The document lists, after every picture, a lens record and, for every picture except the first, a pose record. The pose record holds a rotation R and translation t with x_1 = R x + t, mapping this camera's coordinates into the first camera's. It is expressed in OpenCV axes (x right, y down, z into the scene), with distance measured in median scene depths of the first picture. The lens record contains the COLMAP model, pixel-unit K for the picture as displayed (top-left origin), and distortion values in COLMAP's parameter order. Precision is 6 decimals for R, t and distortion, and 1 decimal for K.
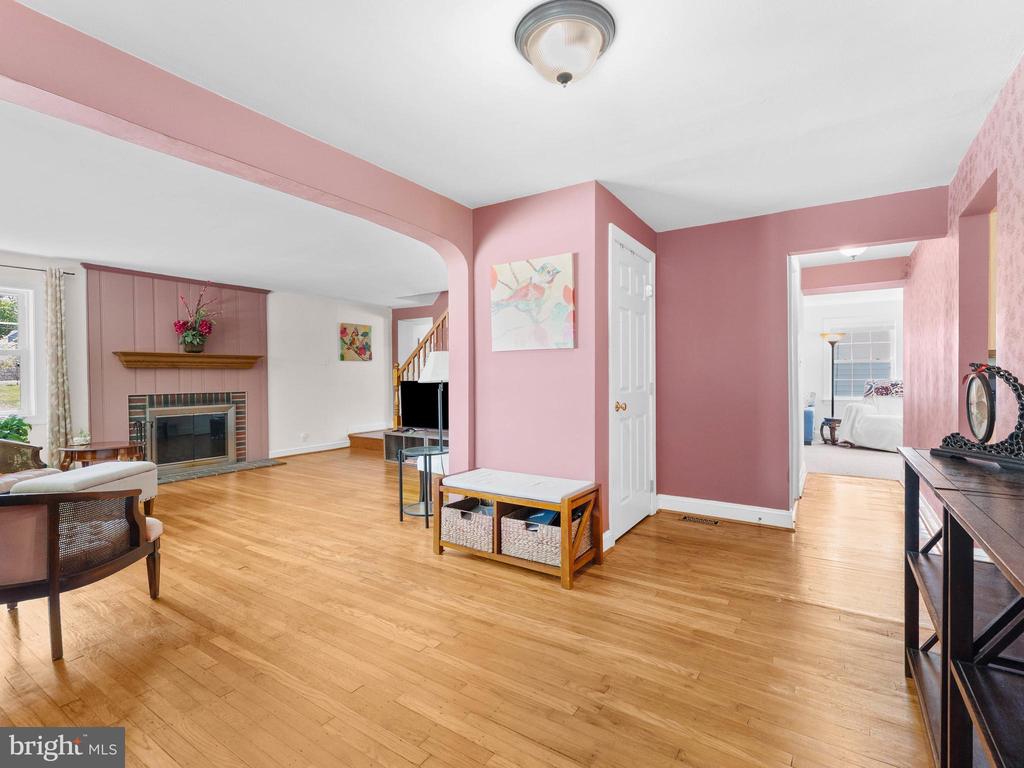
lens RADIAL K [[476.1, 0, 536.9], [0, 476.1, 383.1], [0, 0, 1]] dist [-0.000510, -0.000237]
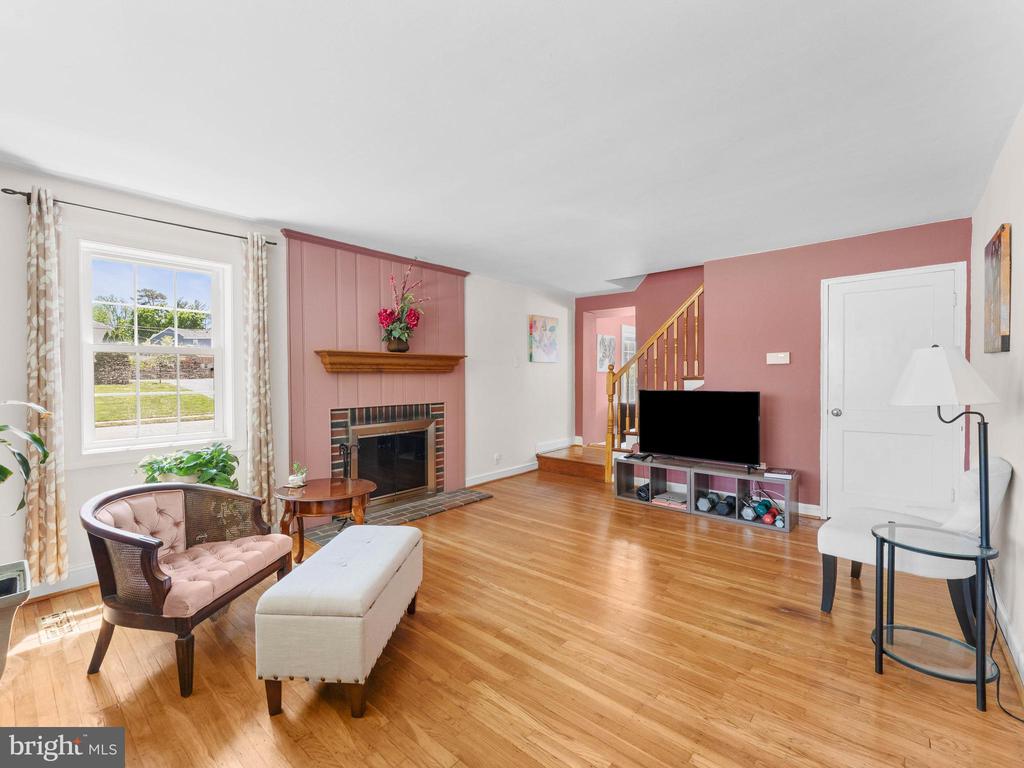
lens RADIAL K [[453.0, 0, 503.6], [0, 453.0, 383.8], [0, 0, 1]] dist [-0.002130, -0.000803]
pose [[0.986452, 0.008225, -0.163846, -0.454666], [-0.007492, 0.999959, 0.005092, -0.018922], [0.163881, -0.003795, 0.986473, 0.330412]]
